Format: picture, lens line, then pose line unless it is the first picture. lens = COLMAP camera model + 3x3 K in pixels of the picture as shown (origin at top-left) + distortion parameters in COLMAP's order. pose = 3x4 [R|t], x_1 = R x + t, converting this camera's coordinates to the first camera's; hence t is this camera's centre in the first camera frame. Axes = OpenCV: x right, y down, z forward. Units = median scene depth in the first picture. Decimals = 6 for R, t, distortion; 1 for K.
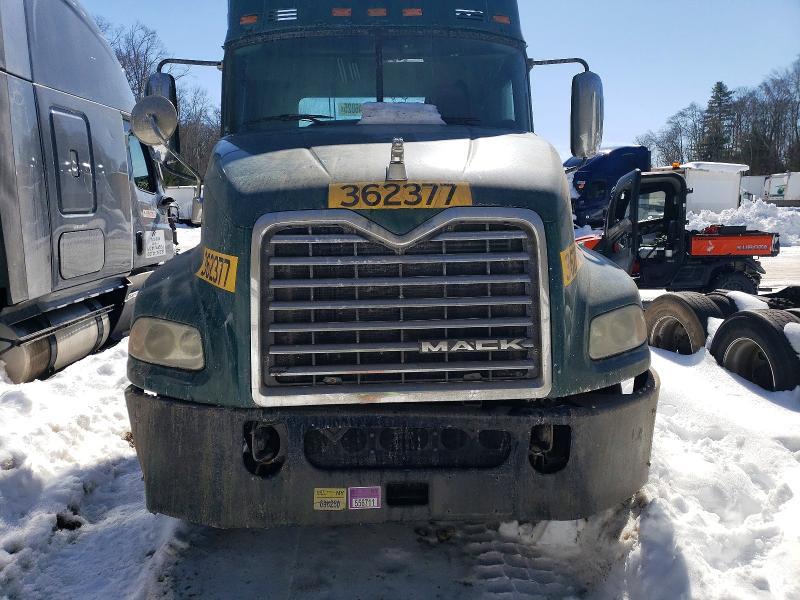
lens RADIAL K [[618.2, 0, 419.0], [0, 618.2, 279.2], [0, 0, 1]] dist [0.053563, -0.040619]
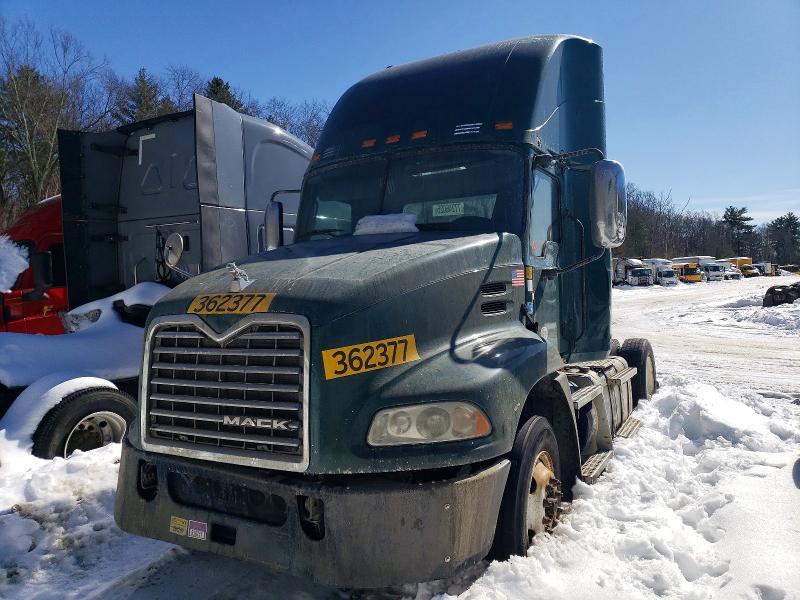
lens RADIAL K [[618.2, 0, 414.0], [0, 618.2, 308.9], [0, 0, 1]] dist [0.053563, -0.040619]
pose [[0.854985, 0.006375, -0.518614, 1.011819], [-0.044998, 0.997066, -0.061926, -0.059557], [0.516698, 0.076282, 0.852763, 0.063600]]
